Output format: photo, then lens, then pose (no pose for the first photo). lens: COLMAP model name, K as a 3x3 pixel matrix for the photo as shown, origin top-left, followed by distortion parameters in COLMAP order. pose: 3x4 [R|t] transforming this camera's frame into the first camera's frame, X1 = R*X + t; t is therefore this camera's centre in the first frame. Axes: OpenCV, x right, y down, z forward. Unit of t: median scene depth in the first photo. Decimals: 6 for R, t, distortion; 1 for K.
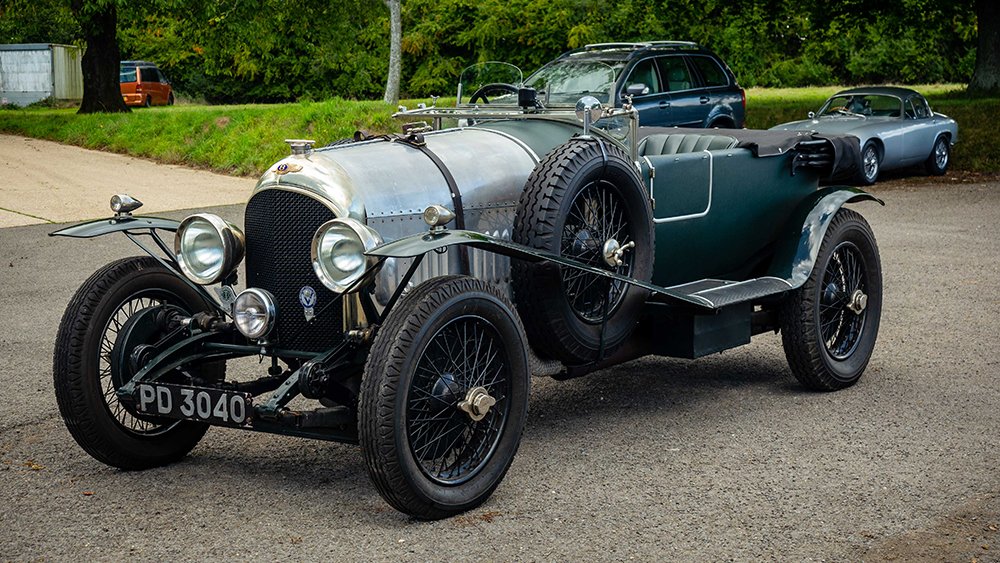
lens RADIAL K [[1274.9, 0, 500.0], [0, 1274.9, 281.5], [0, 0, 1]] dist [-0.013617, 0.018744]
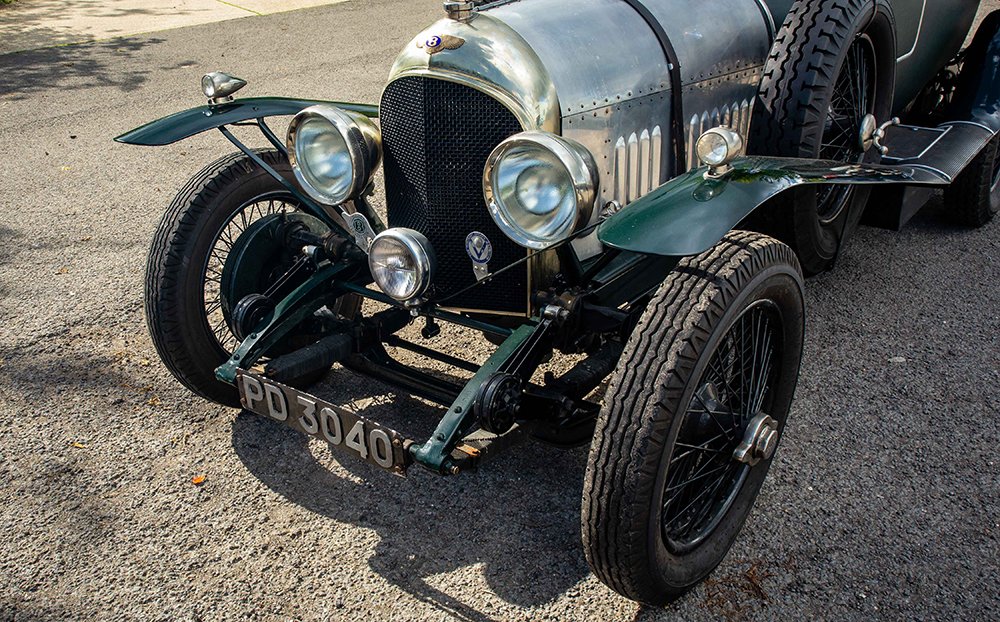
lens RADIAL K [[942.1, 0, 500.0], [0, 942.1, 311.0], [0, 0, 1]] dist [-0.005415, 0.000011]
pose [[0.996198, 0.001904, -0.087099, -0.093797], [0.019633, 0.969139, 0.245733, -0.073360], [0.084879, -0.246508, 0.965417, 0.504219]]
